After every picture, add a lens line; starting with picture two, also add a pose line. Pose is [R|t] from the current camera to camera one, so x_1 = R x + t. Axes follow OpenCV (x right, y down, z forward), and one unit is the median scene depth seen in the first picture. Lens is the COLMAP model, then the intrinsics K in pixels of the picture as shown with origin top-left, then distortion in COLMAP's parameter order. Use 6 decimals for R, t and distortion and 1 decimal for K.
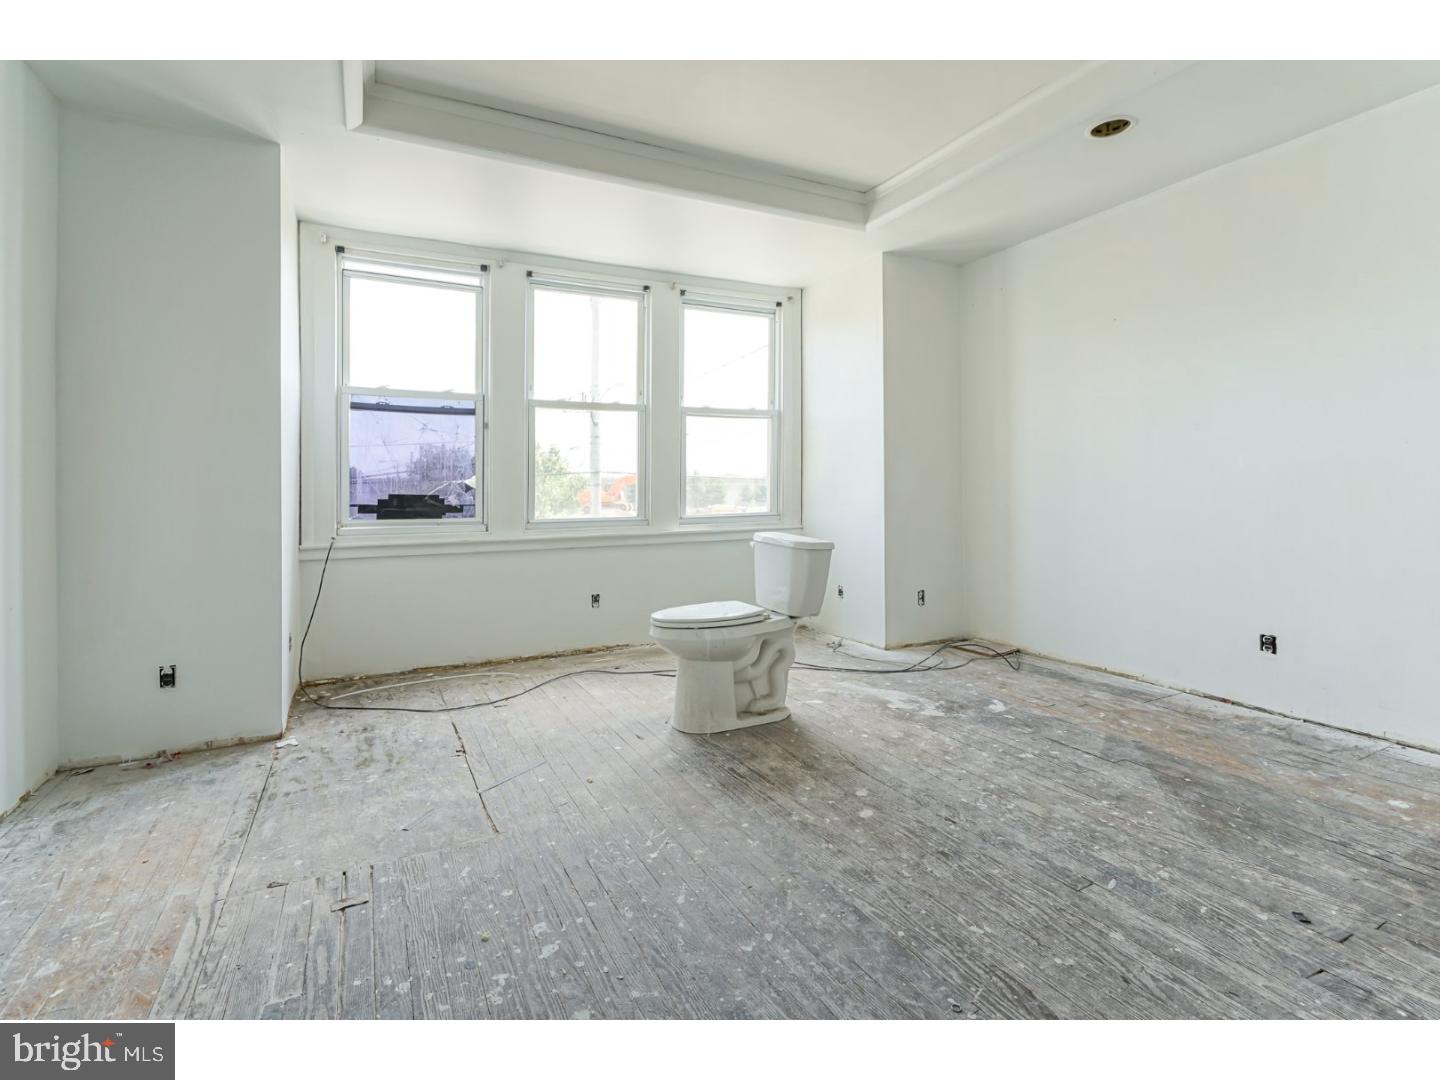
lens RADIAL K [[686.6, 0, 716.4], [0, 686.6, 484.3], [0, 0, 1]] dist [-0.001220, 0.001128]
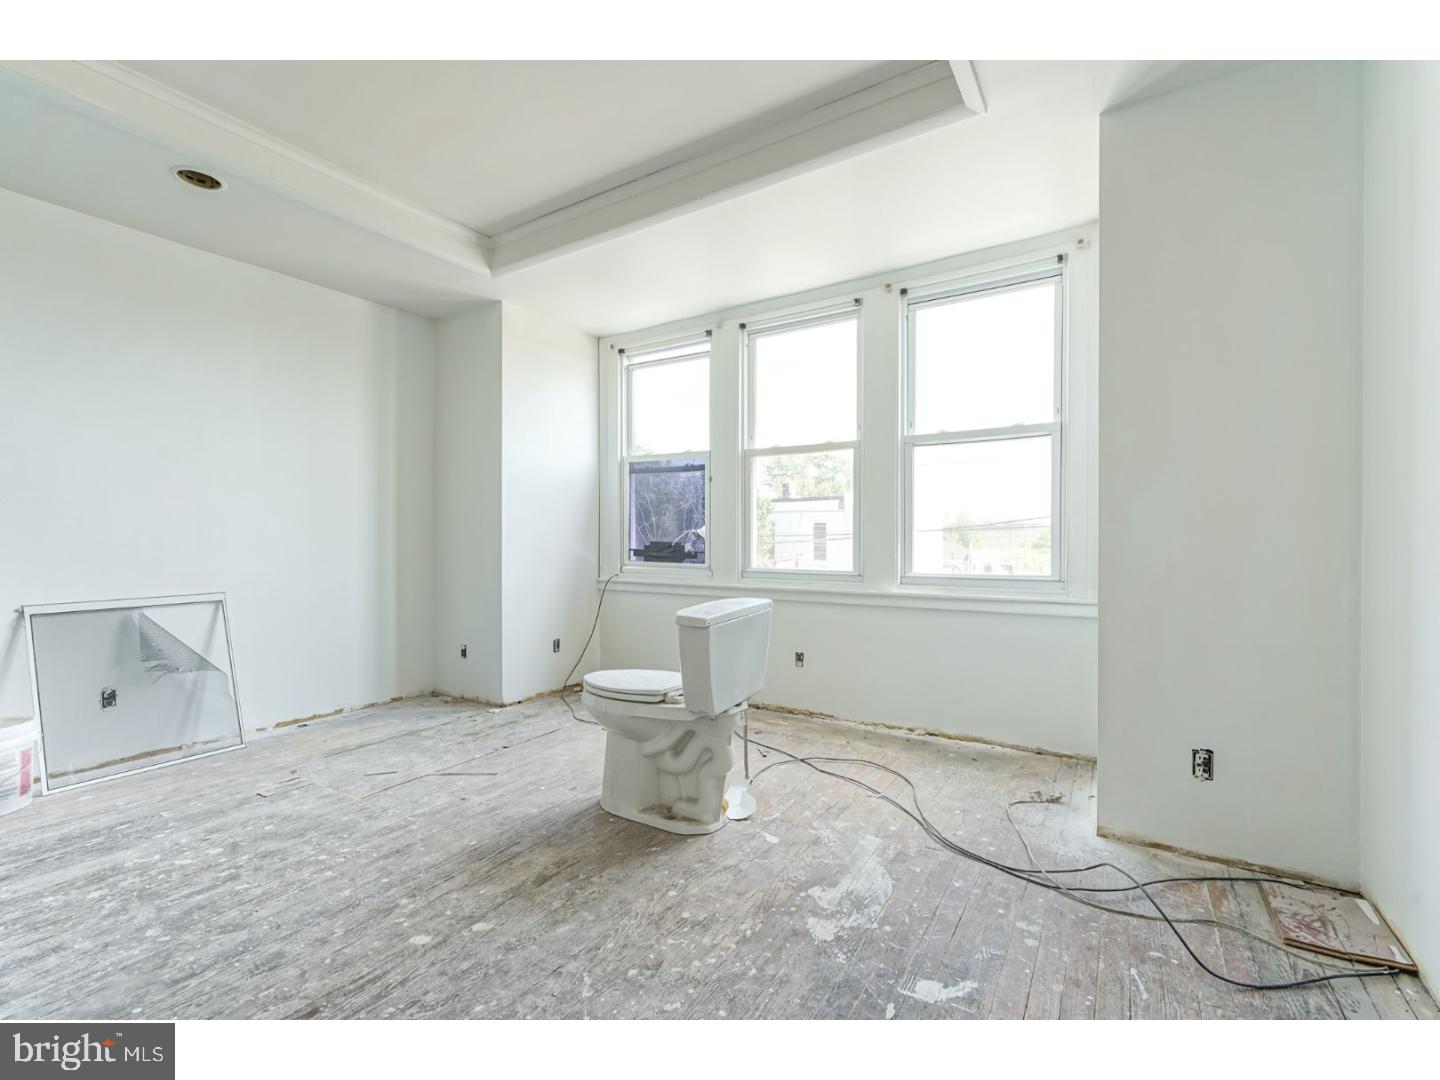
lens RADIAL K [[660.7, 0, 720.0], [0, 660.7, 540.0], [0, 0, 1]] dist [-0.004341, 0.000171]
pose [[0.502947, 0.012870, -0.864221, 0.623162], [0.000661, 0.999883, 0.015275, -0.006082], [0.864317, -0.008254, 0.502880, 0.532237]]
